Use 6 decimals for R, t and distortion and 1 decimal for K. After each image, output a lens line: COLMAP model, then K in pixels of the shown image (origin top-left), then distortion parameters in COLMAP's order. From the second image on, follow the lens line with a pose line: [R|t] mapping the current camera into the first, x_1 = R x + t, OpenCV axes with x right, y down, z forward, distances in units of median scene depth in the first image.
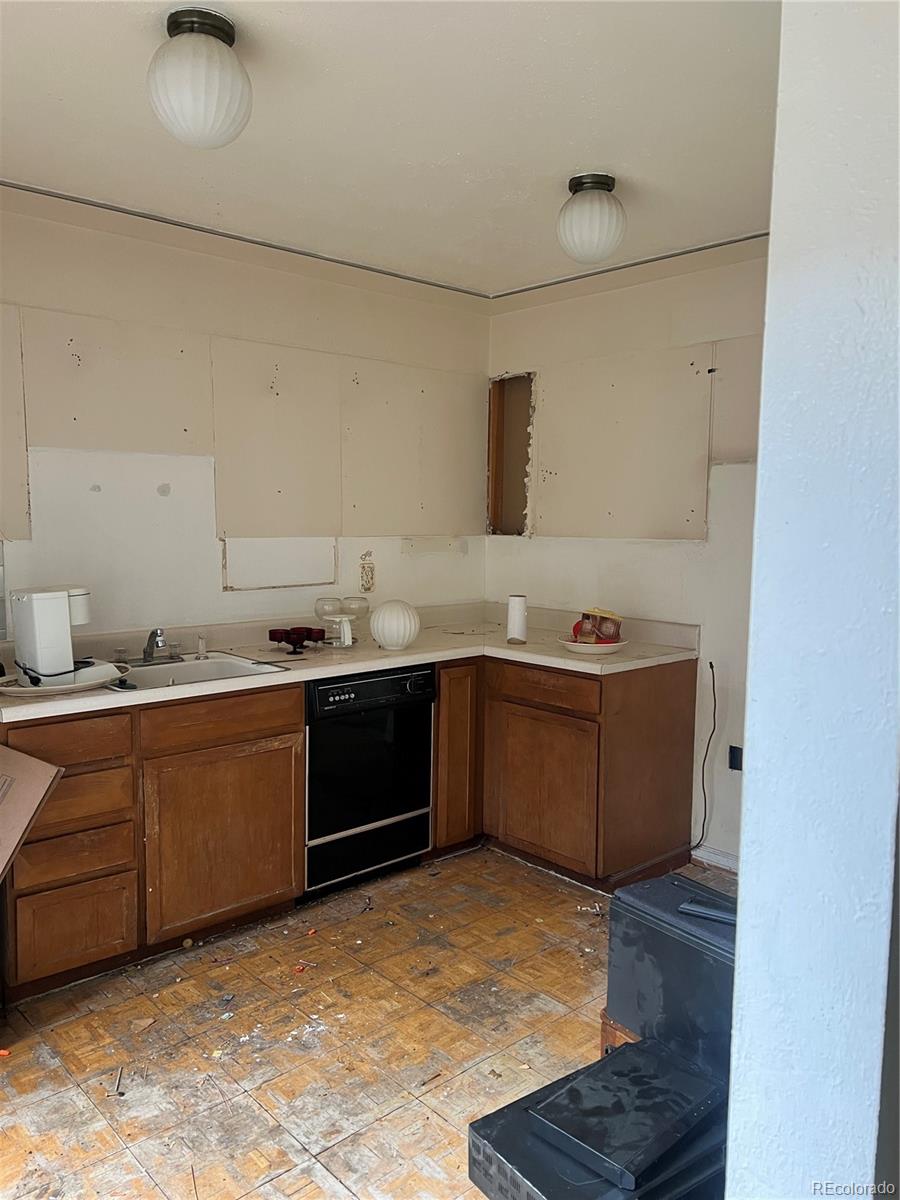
lens RADIAL K [[888.8, 0, 437.8], [0, 888.8, 603.7], [0, 0, 1]] dist [0.058880, -0.001850]
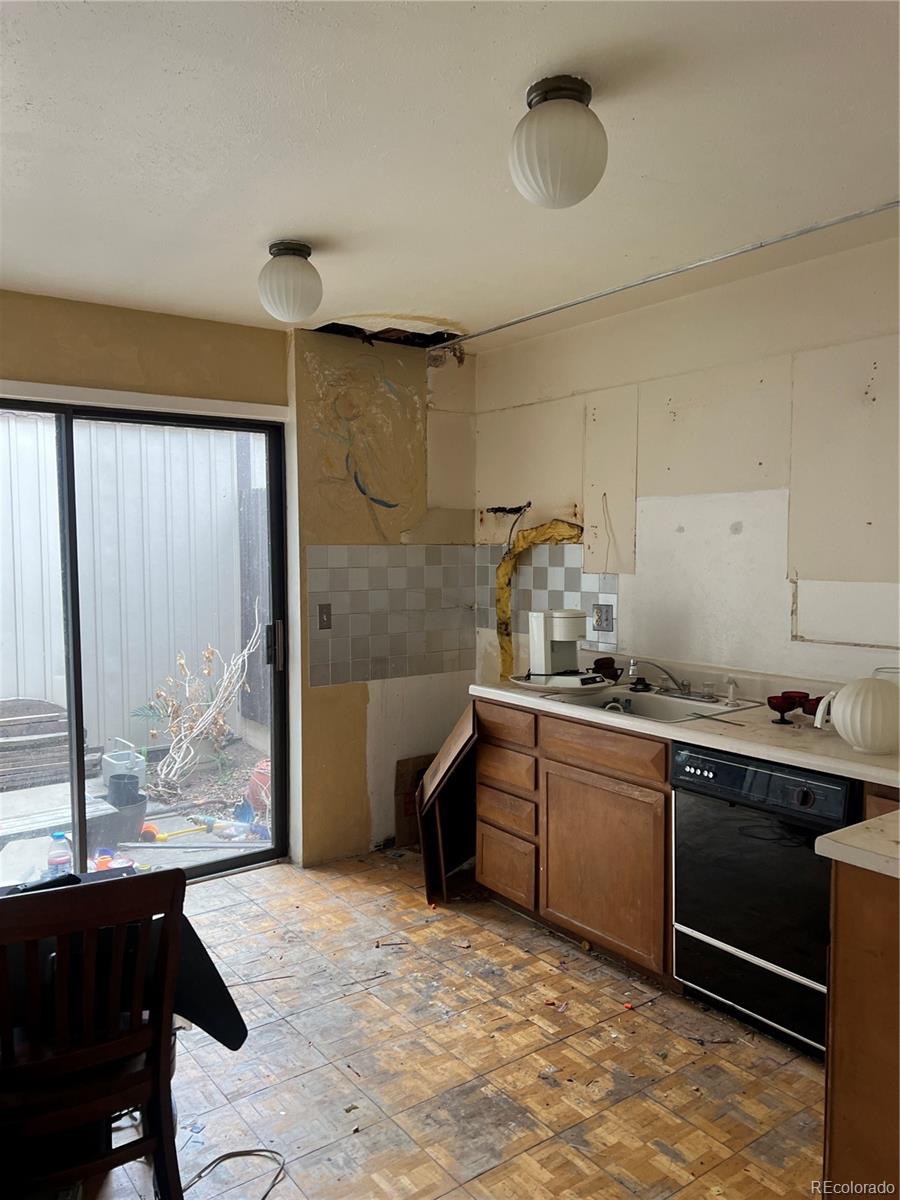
lens RADIAL K [[888.8, 0, 437.8], [0, 888.8, 603.7], [0, 0, 1]] dist [0.058880, -0.001850]
pose [[-0.069434, 0.061643, -0.995680, 0.727704], [-0.098340, 0.992805, 0.068322, -0.083506], [0.992728, 0.102659, -0.062873, 0.778665]]
